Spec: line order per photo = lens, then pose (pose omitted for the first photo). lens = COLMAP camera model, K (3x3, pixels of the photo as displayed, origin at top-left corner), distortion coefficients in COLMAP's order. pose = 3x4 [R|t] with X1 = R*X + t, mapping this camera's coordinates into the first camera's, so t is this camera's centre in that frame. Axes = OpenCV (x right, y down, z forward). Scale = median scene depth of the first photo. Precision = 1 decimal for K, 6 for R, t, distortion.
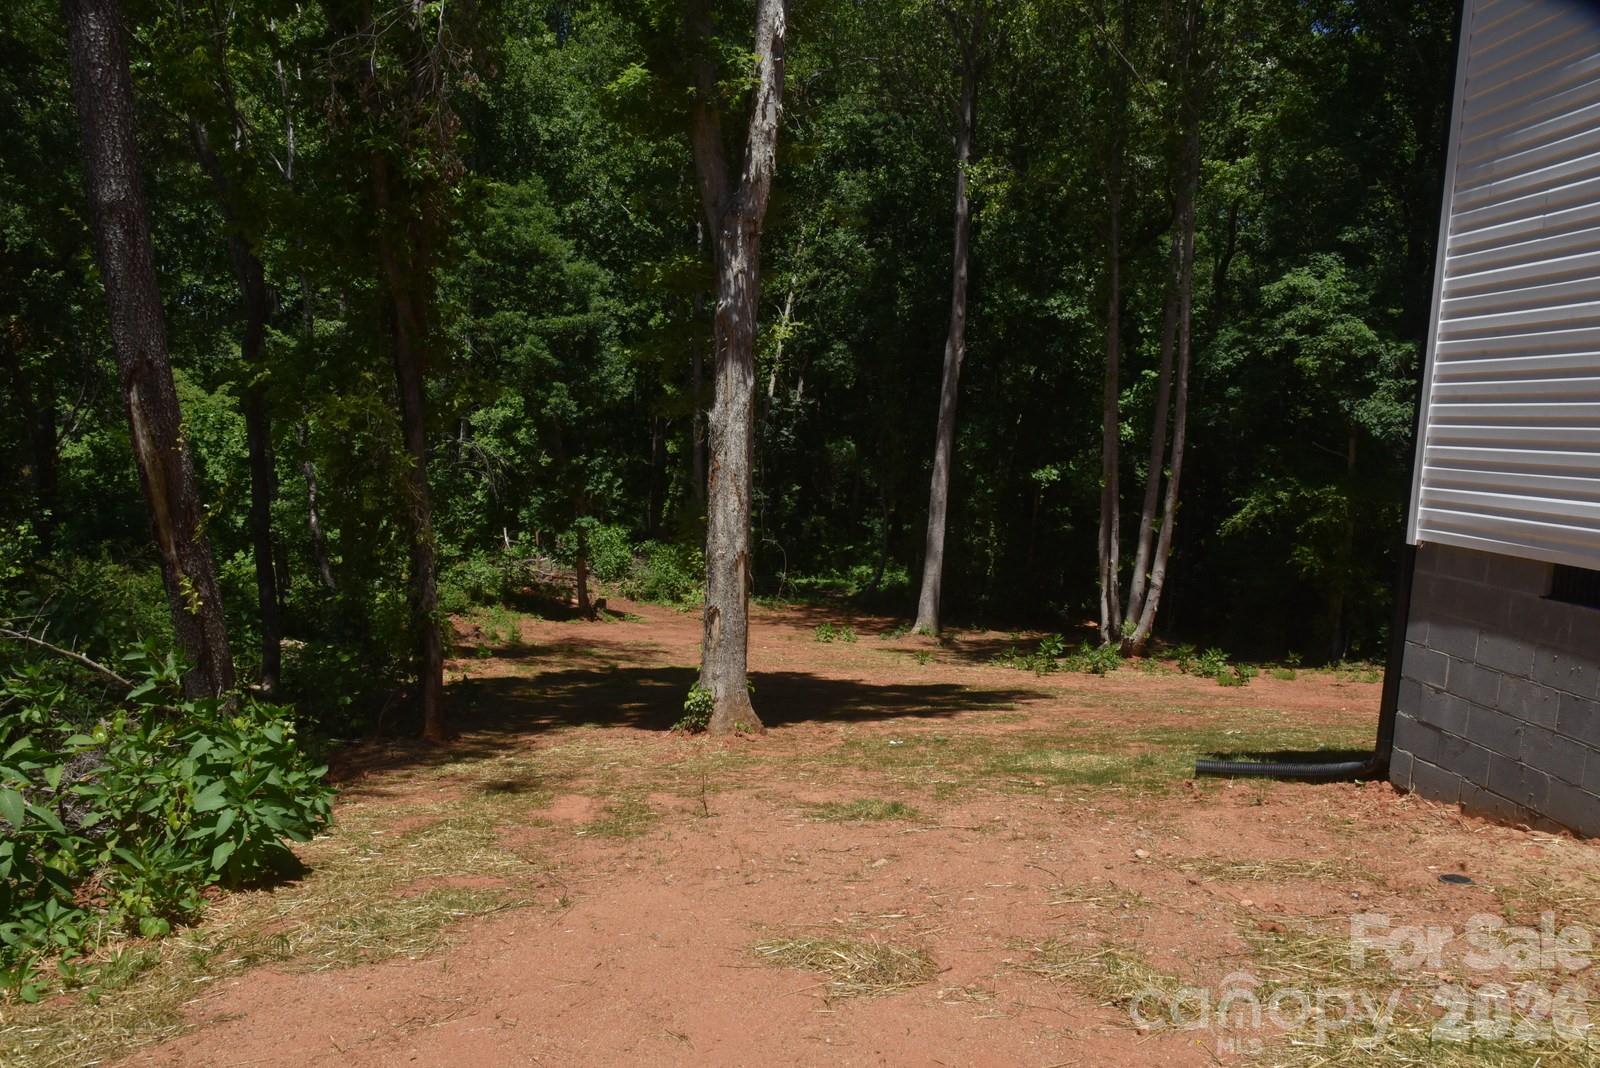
lens RADIAL K [[1119.5, 0, 796.2], [0, 1119.5, 555.8], [0, 0, 1]] dist [-0.112388, 0.076245]
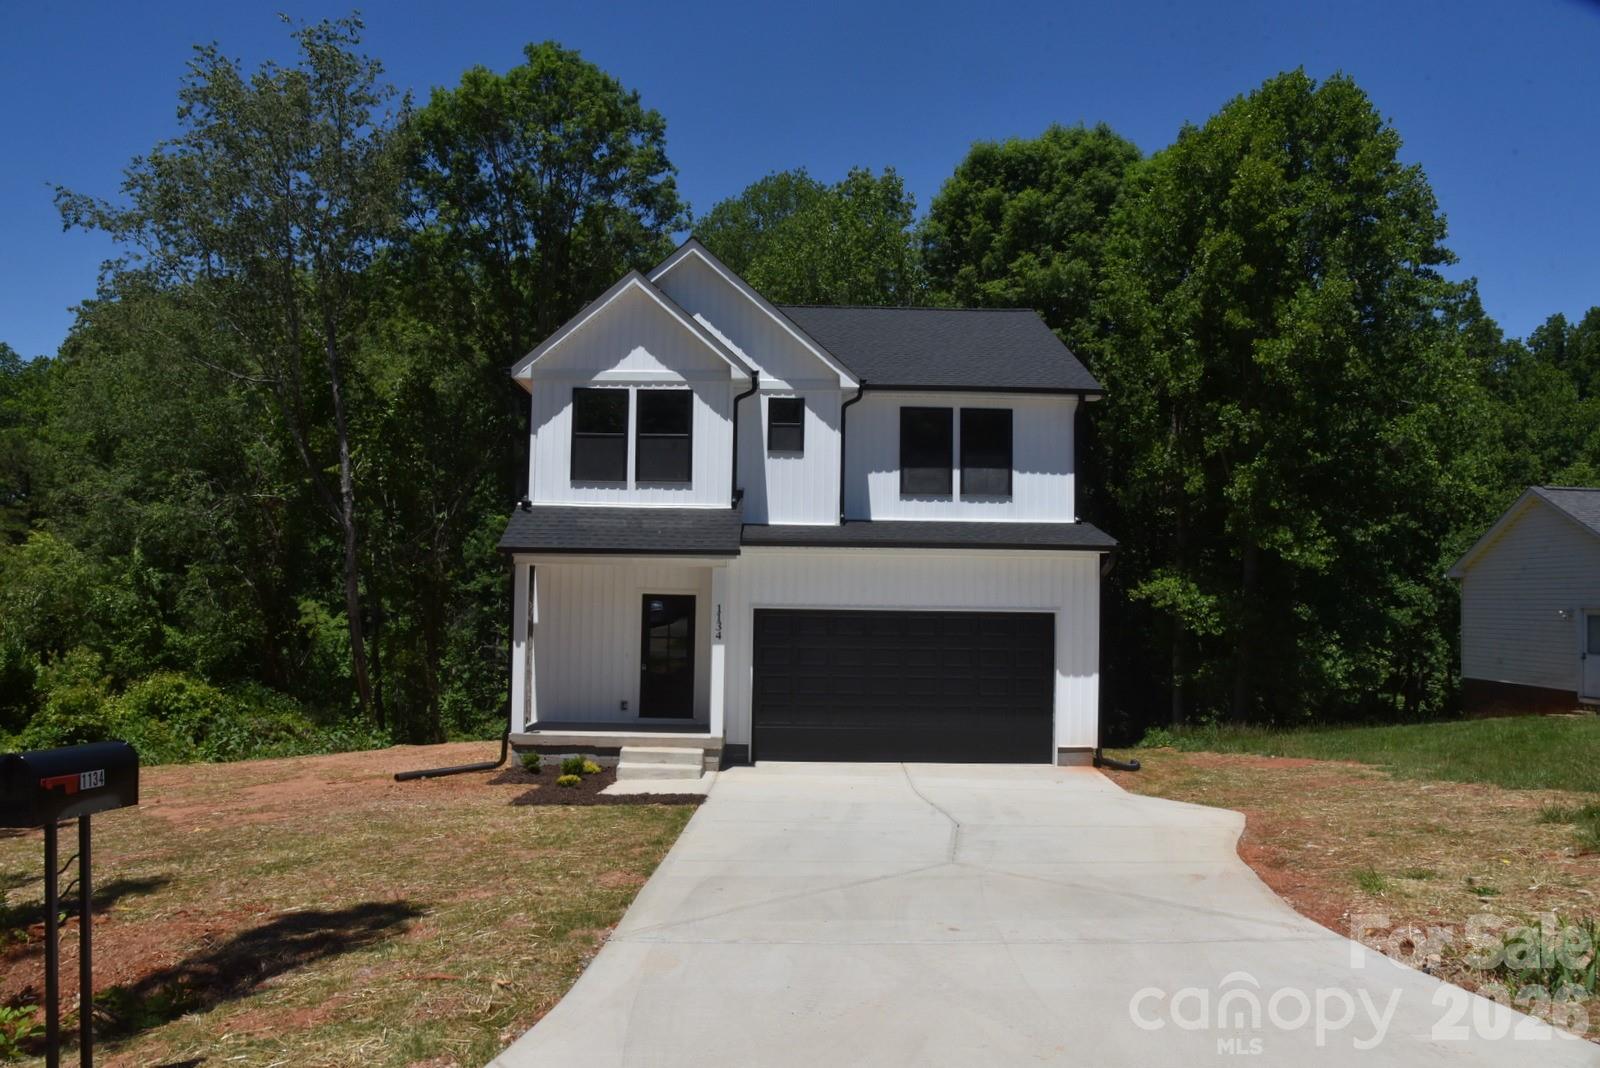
lens RADIAL K [[1119.5, 0, 796.2], [0, 1119.5, 555.8], [0, 0, 1]] dist [-0.112388, 0.076245]
pose [[0.997298, -0.036146, -0.063960, 0.280202], [0.025494, 0.986766, -0.160135, 0.037744], [0.068901, 0.158071, 0.985021, -0.646363]]
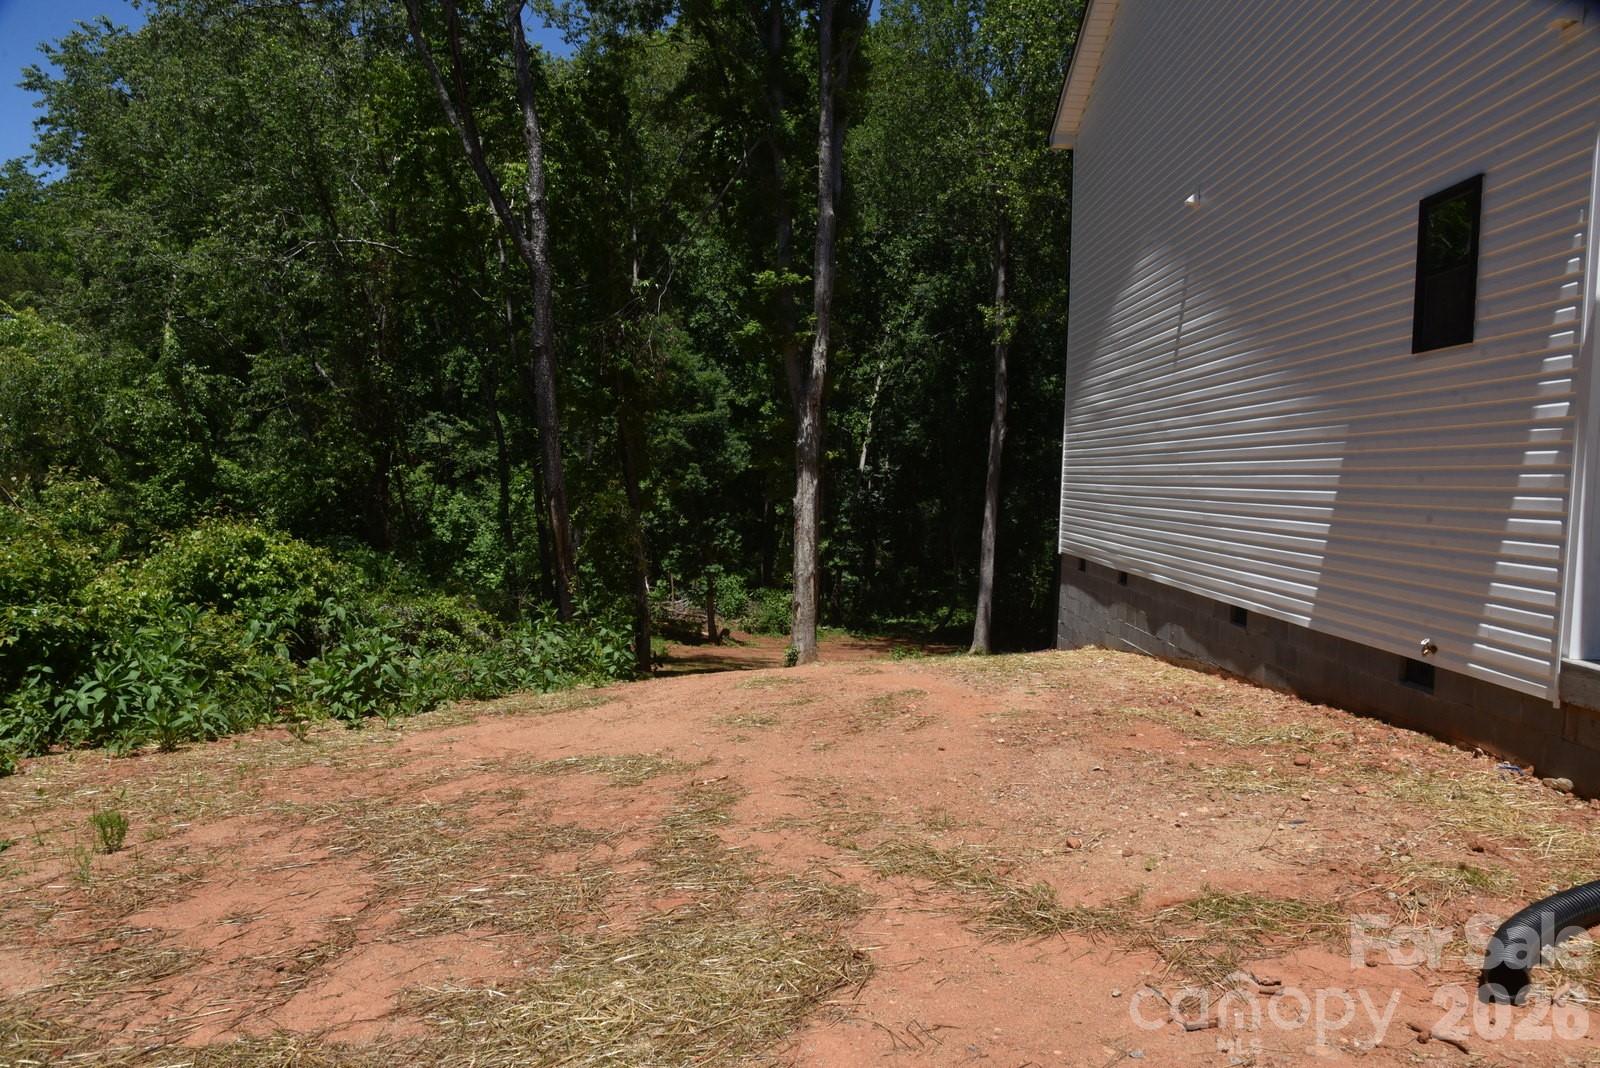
lens RADIAL K [[1119.5, 0, 796.2], [0, 1119.5, 555.8], [0, 0, 1]] dist [-0.112388, 0.076245]
pose [[0.994934, -0.013849, -0.099572, 0.037932], [0.008855, 0.998689, -0.050425, 0.021378], [0.100140, 0.049288, 0.993752, -0.293586]]
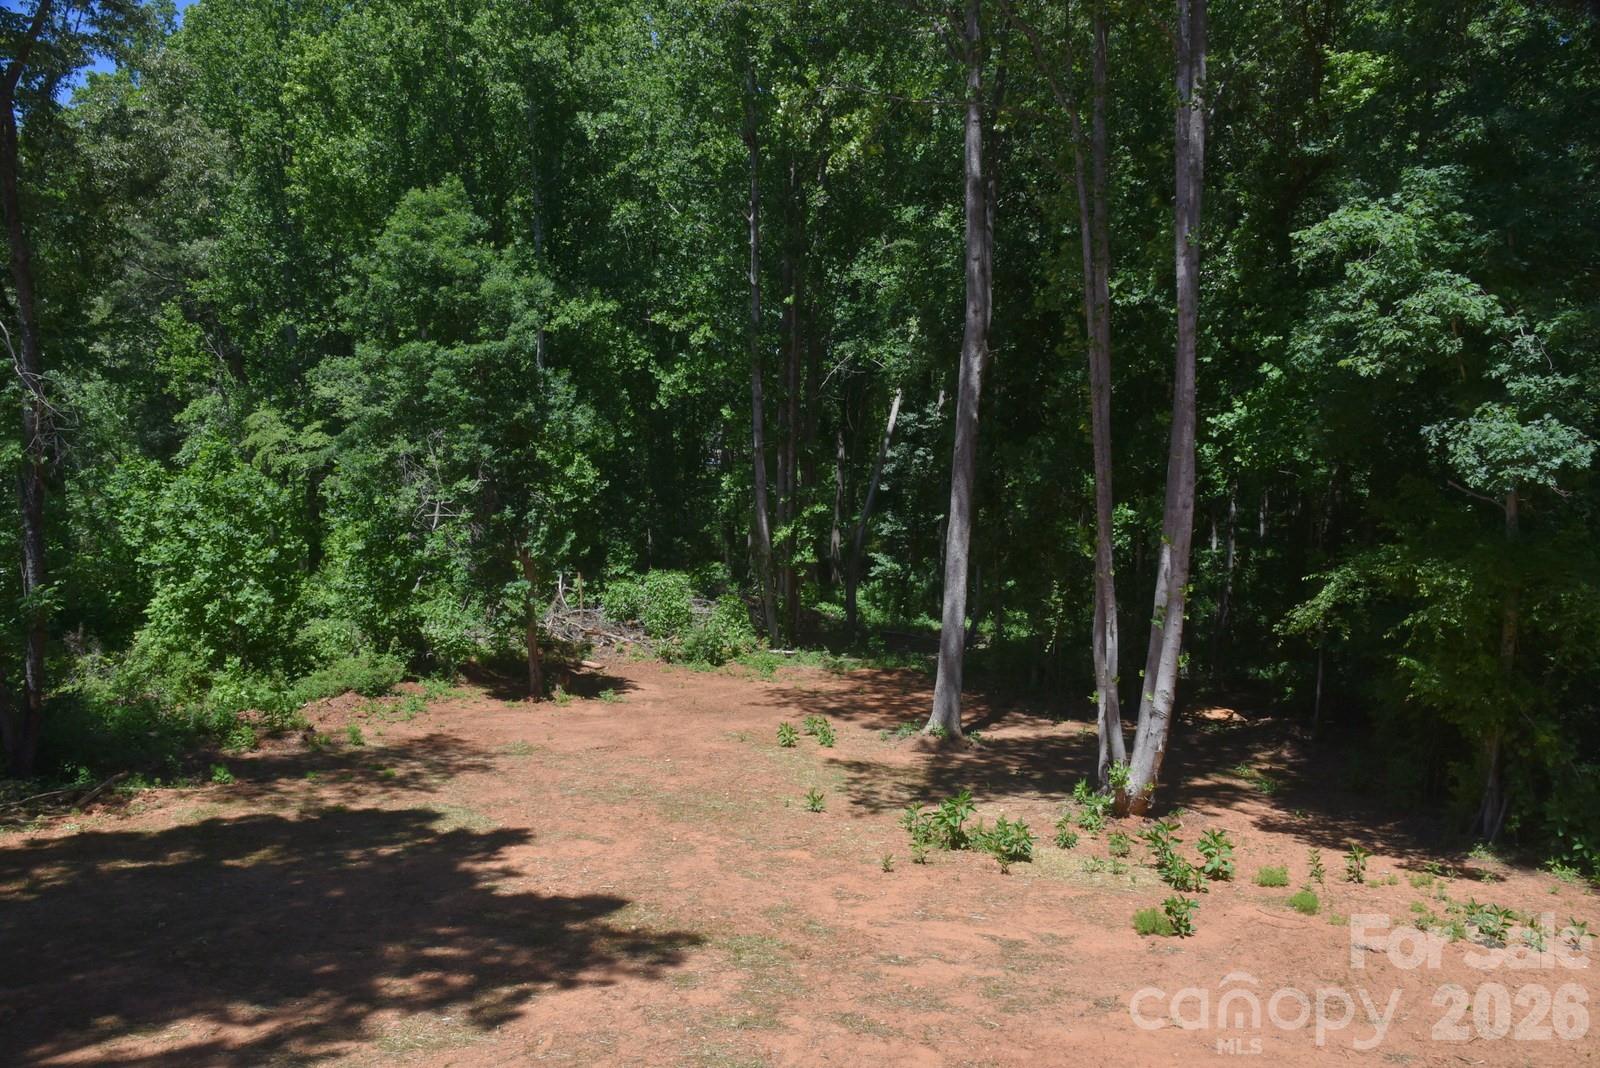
lens RADIAL K [[1119.5, 0, 796.2], [0, 1119.5, 555.8], [0, 0, 1]] dist [-0.112388, 0.076245]
pose [[0.953666, -0.002447, -0.300859, 0.260229], [0.002550, 0.999997, -0.000048, -0.052951], [0.300858, -0.000721, 0.953669, 0.265500]]
